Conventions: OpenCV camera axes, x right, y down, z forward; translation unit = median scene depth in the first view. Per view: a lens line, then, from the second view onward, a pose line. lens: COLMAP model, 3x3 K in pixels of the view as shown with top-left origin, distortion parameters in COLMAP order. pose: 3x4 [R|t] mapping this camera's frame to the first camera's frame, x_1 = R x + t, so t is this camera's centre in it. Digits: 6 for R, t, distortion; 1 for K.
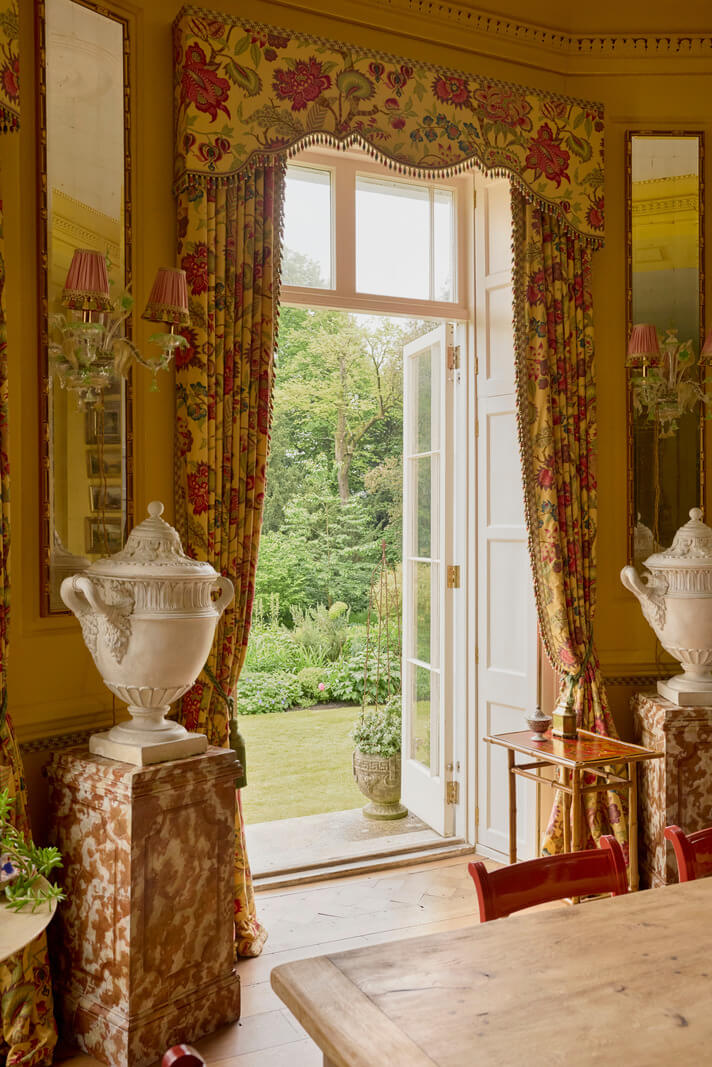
lens RADIAL K [[978.7, 0, 347.7], [0, 978.7, 533.3], [0, 0, 1]] dist [-0.006220, 0.000000]
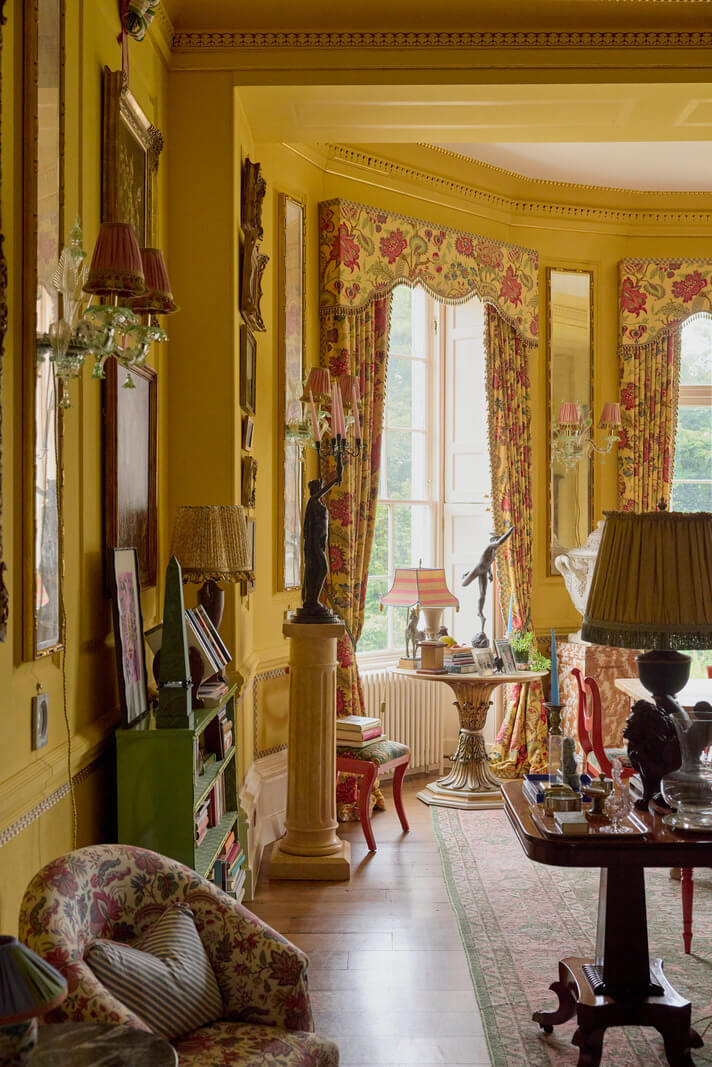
lens RADIAL K [[1280.2, 0, 350.8], [0, 1280.2, 534.8], [0, 0, 1]] dist [-0.013921, 0.000000]
pose [[0.891360, 0.004836, -0.453271, 0.413017], [-0.008061, 0.999954, -0.005184, 0.011288], [0.453225, 0.008275, 0.891358, -1.216364]]
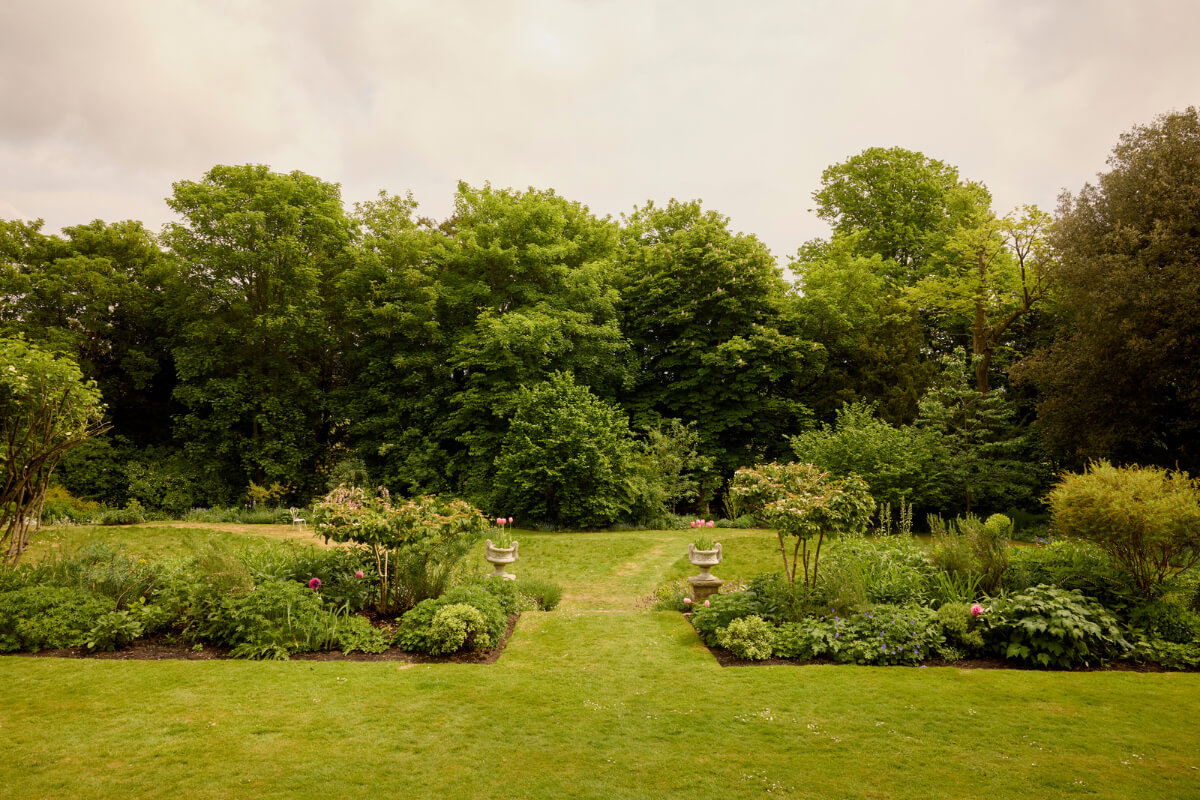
lens RADIAL K [[815.6, 0, 601.2], [0, 815.6, 402.6], [0, 0, 1]] dist [0.005375, -0.019094]
pose [[0.907097, 0.007584, -0.420852, -0.091747], [-0.020082, 0.999479, -0.025273, 0.027141], [0.420441, 0.031377, 0.906777, 1.258474]]
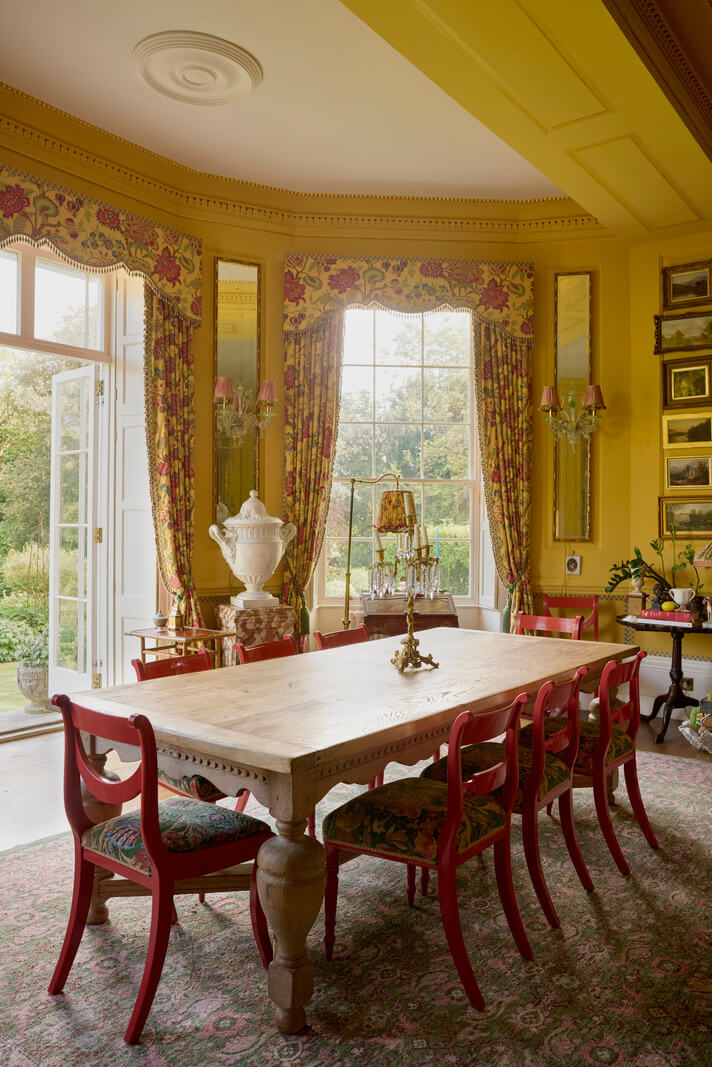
lens RADIAL K [[795.9, 0, 346.8], [0, 795.9, 526.4], [0, 0, 1]] dist [-0.066202, 0.042891]
pose [[0.896137, 0.009002, 0.443685, -0.099673], [-0.005492, 0.999943, -0.009195, 0.046483], [-0.443743, 0.005803, 0.896135, -0.277199]]
